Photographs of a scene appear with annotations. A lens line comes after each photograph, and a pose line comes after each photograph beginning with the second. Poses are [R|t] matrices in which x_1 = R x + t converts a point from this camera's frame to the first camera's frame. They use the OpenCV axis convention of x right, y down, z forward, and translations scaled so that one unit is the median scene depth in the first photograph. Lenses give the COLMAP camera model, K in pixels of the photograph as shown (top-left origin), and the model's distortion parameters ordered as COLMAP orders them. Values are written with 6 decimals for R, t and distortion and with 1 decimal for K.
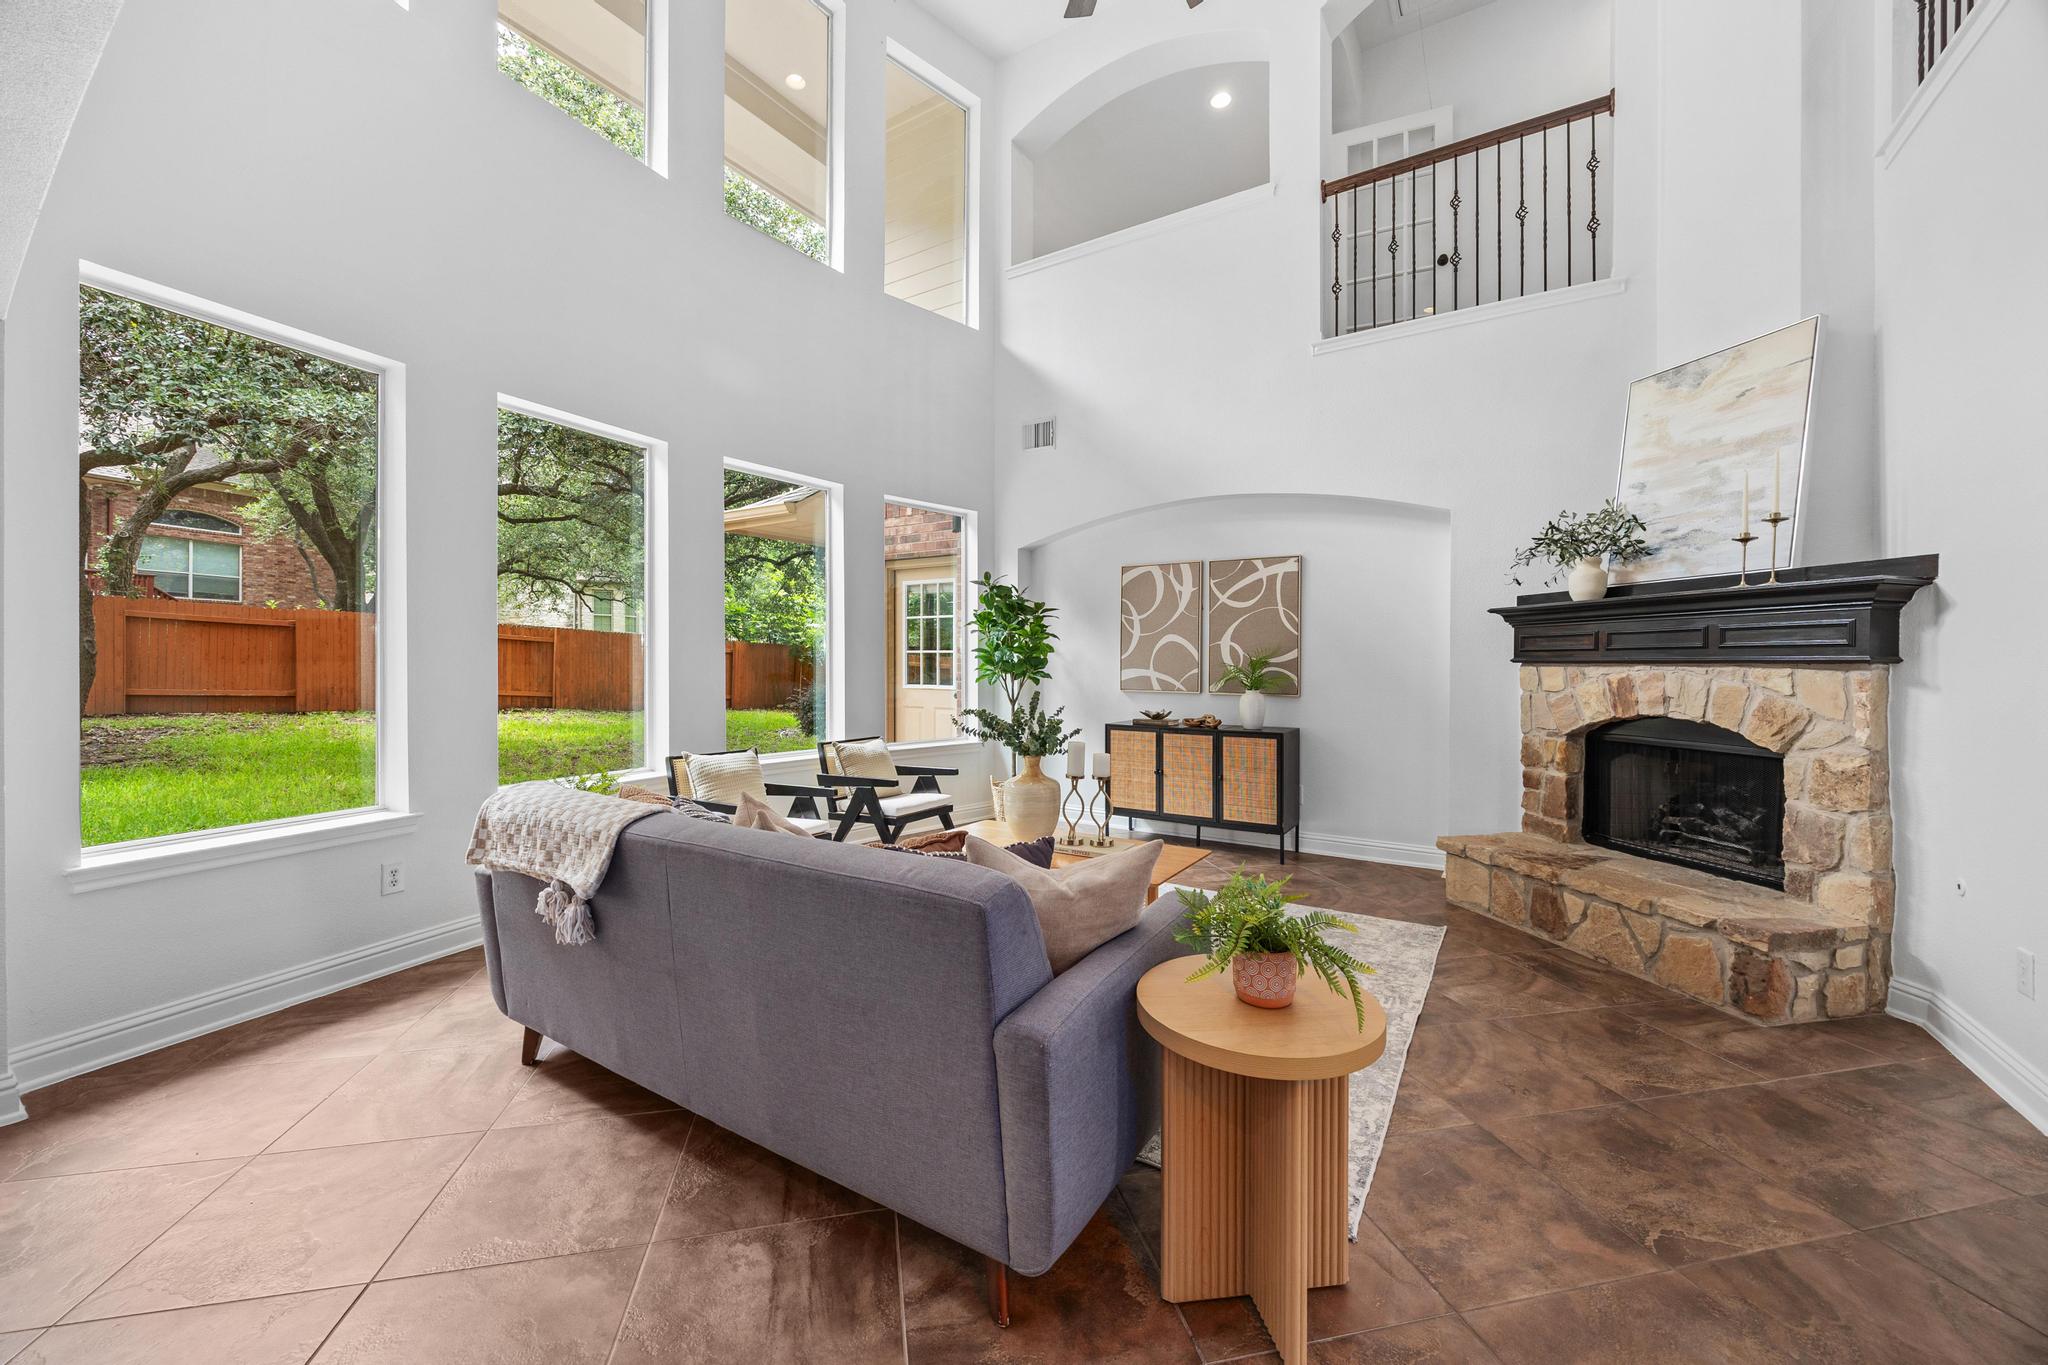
lens RADIAL K [[777.7, 0, 1028.8], [0, 777.7, 664.1], [0, 0, 1]] dist [-0.004997, -0.000253]
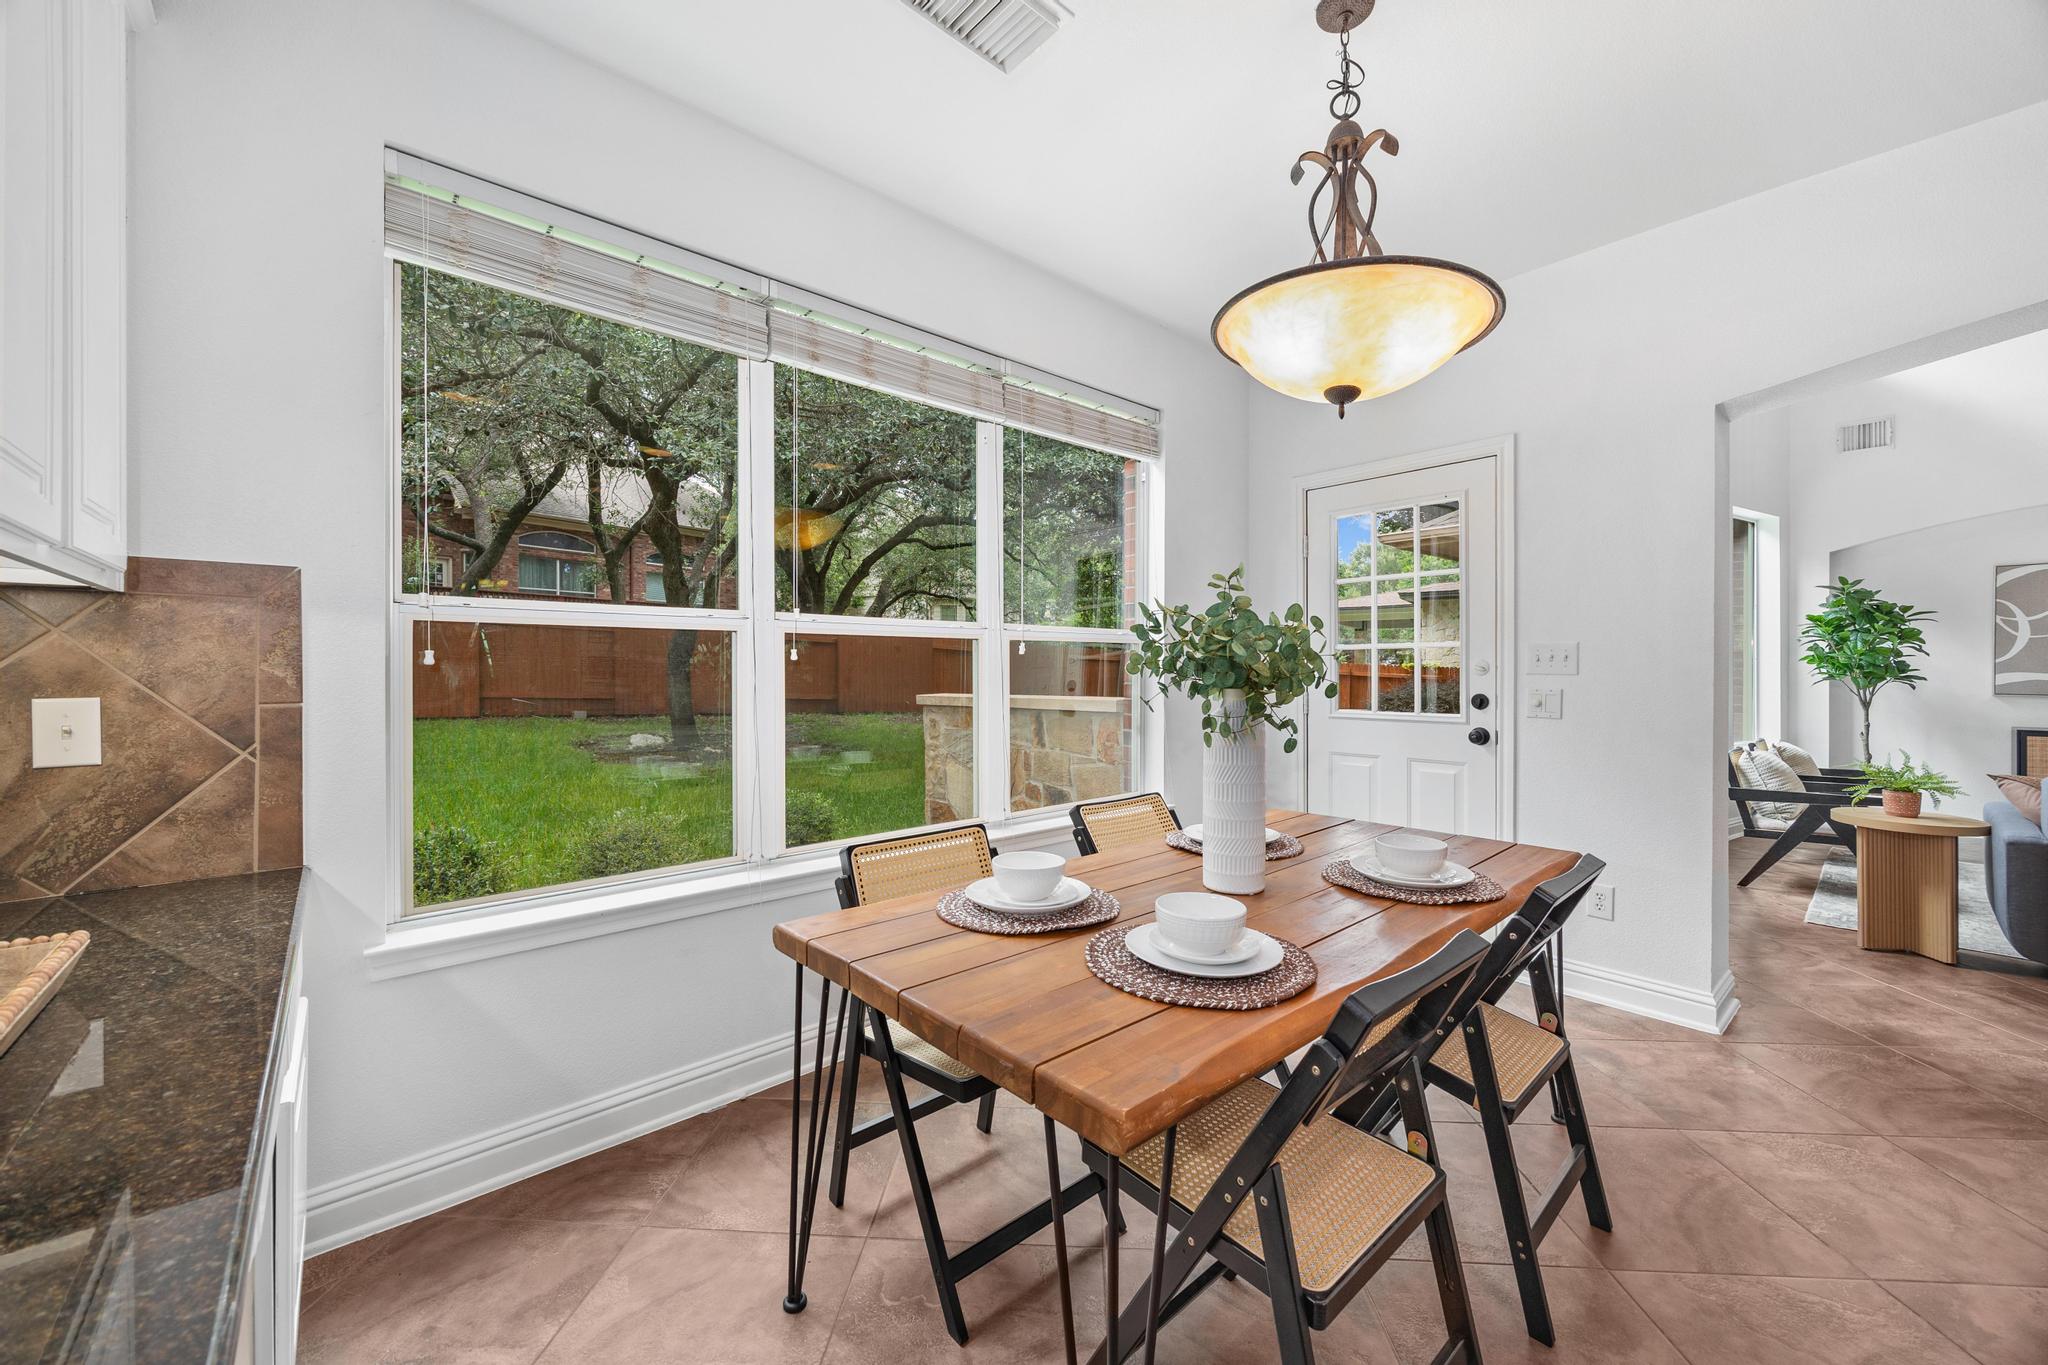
lens RADIAL K [[777.7, 0, 1028.8], [0, 777.7, 664.1], [0, 0, 1]] dist [-0.004997, -0.000253]
pose [[0.961503, -0.008284, -0.274669, -0.738772], [0.005898, 0.999937, -0.009512, -0.002842], [0.274730, 0.007526, 0.961492, -0.225627]]
